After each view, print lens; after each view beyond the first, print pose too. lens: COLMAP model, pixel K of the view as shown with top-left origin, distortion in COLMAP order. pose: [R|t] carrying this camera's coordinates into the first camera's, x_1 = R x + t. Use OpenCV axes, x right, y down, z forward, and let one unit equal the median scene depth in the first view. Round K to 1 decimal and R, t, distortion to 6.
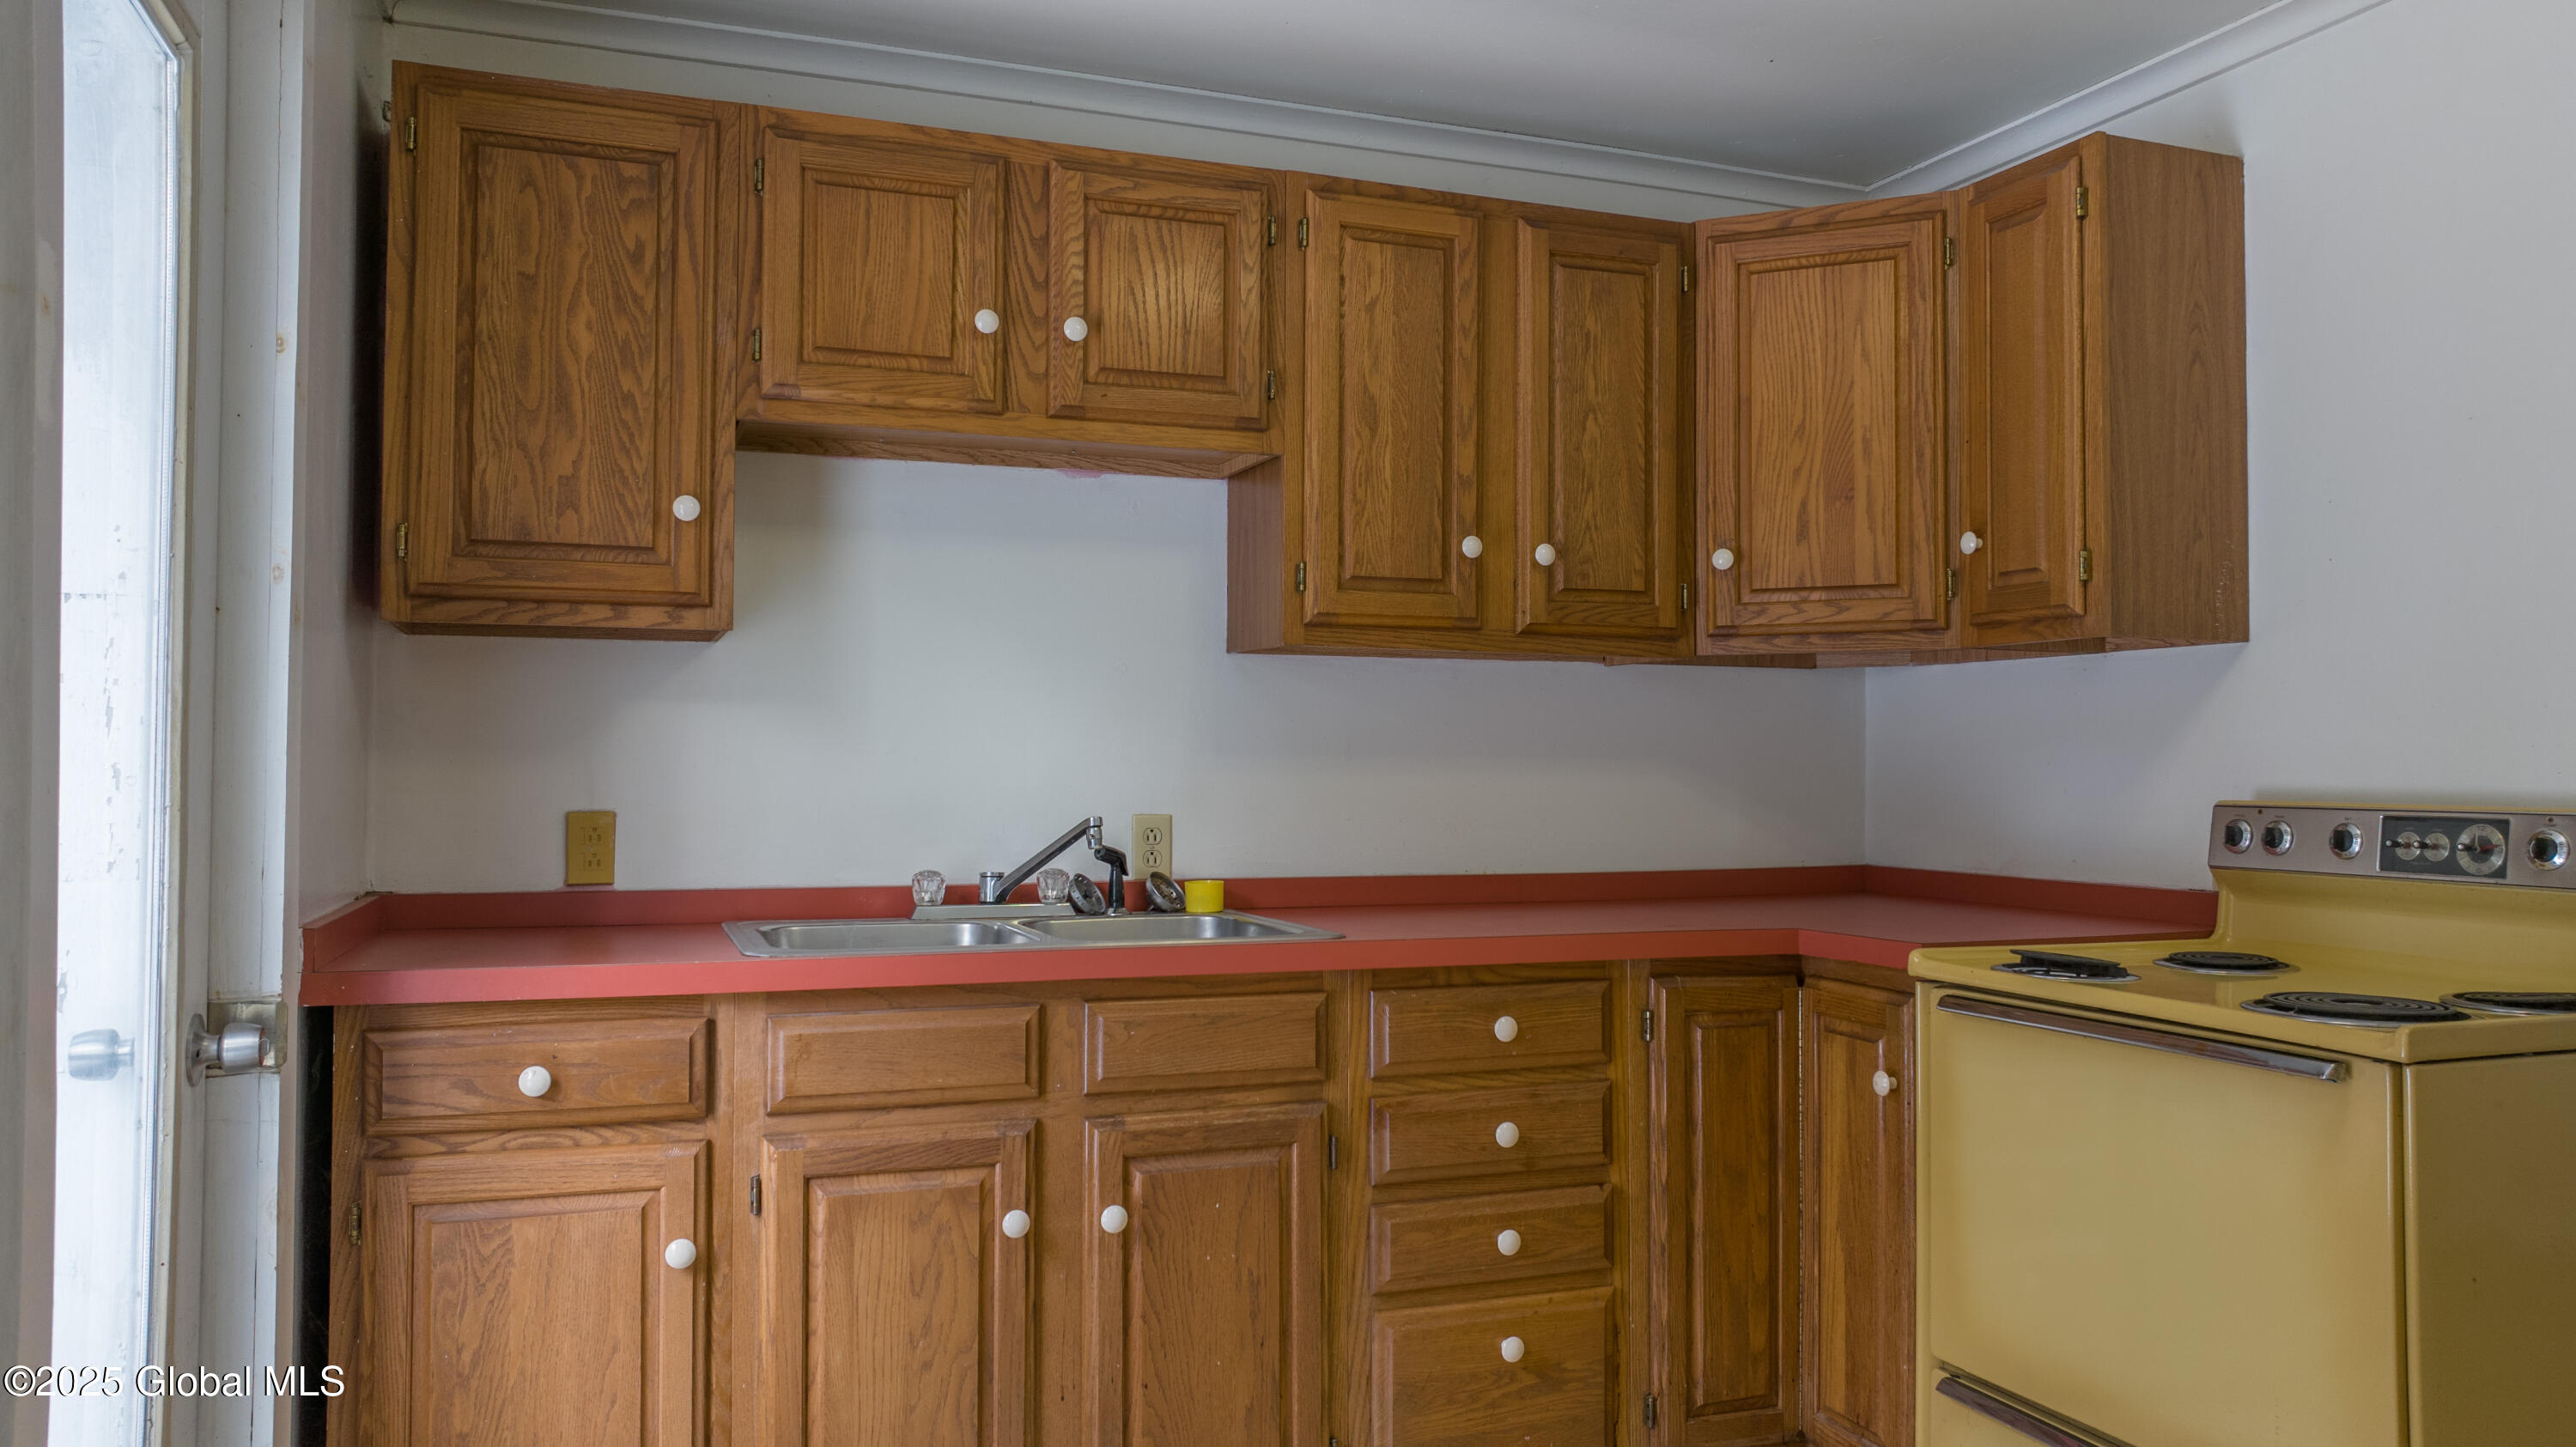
lens RADIAL K [[1794.2, 0, 1288.0], [0, 1794.2, 723.5], [0, 0, 1]] dist [0.003299, 0.002135]
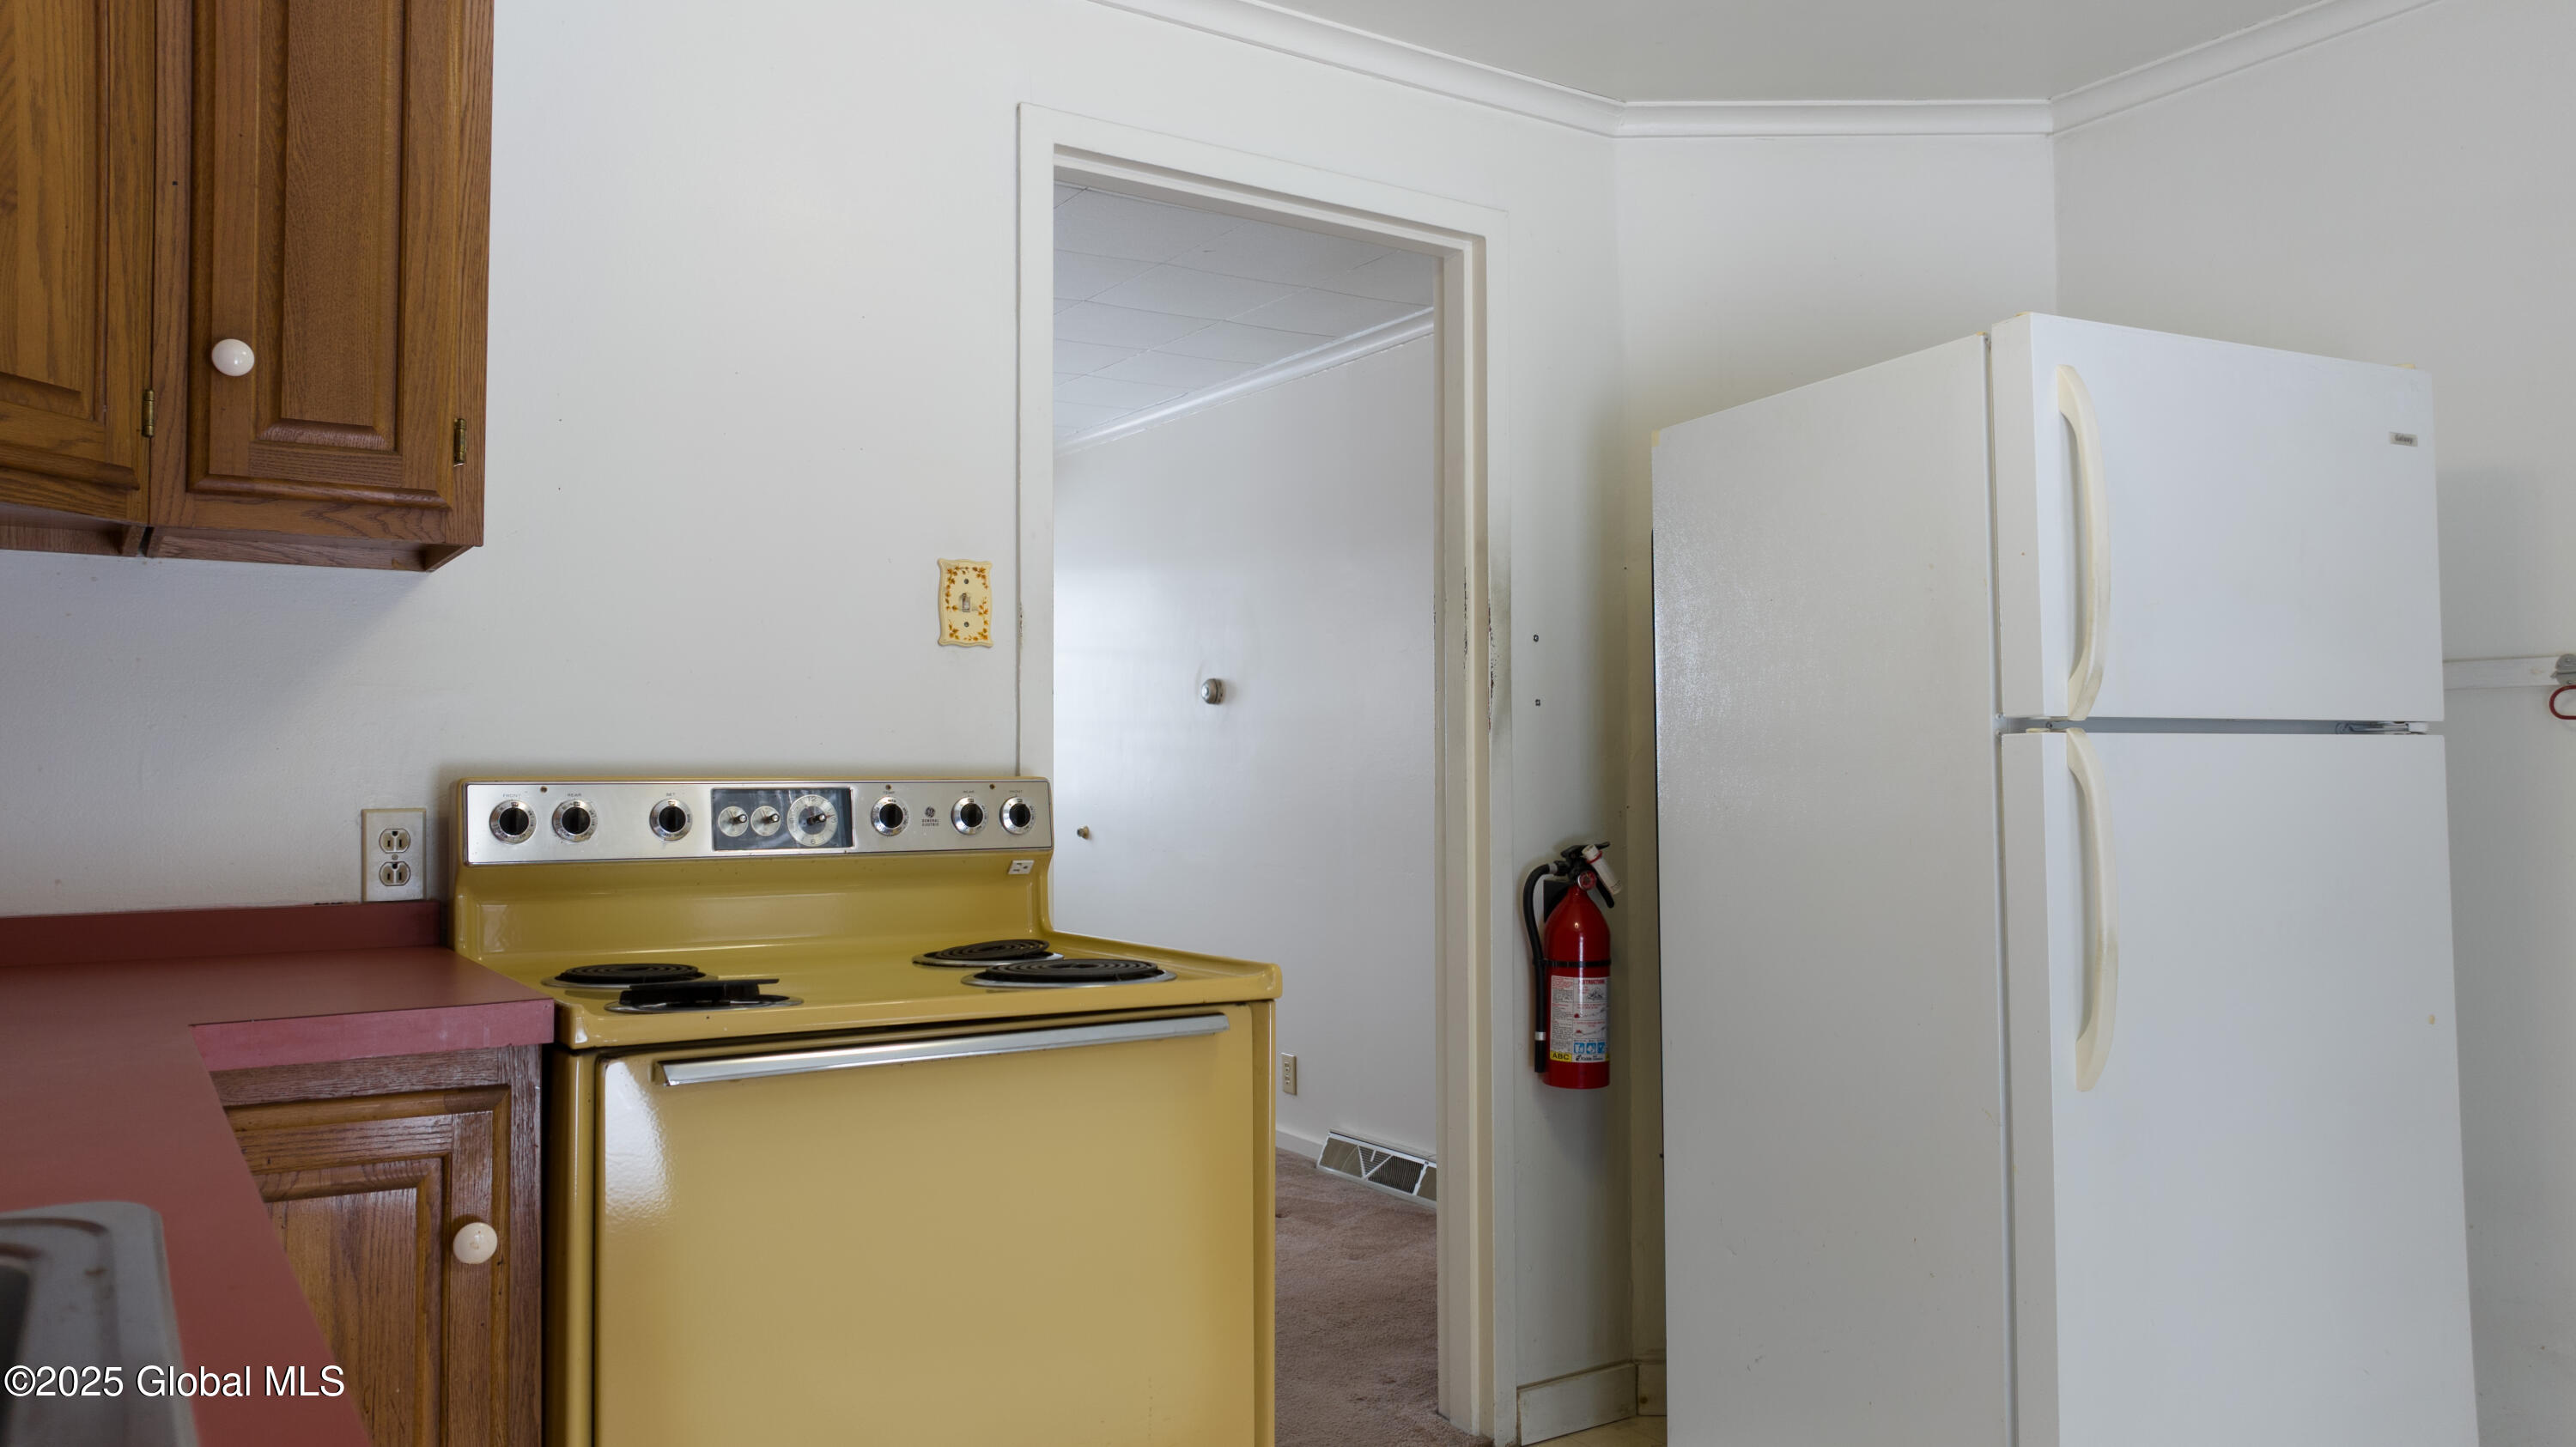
lens RADIAL K [[1794.2, 0, 1288.0], [0, 1794.2, 723.5], [0, 0, 1]] dist [0.003299, 0.002135]
pose [[-0.232710, 0.029590, 0.972096, -0.281074], [-0.018590, 0.999219, -0.034866, 0.036577], [-0.972368, -0.026185, -0.231978, 0.762055]]
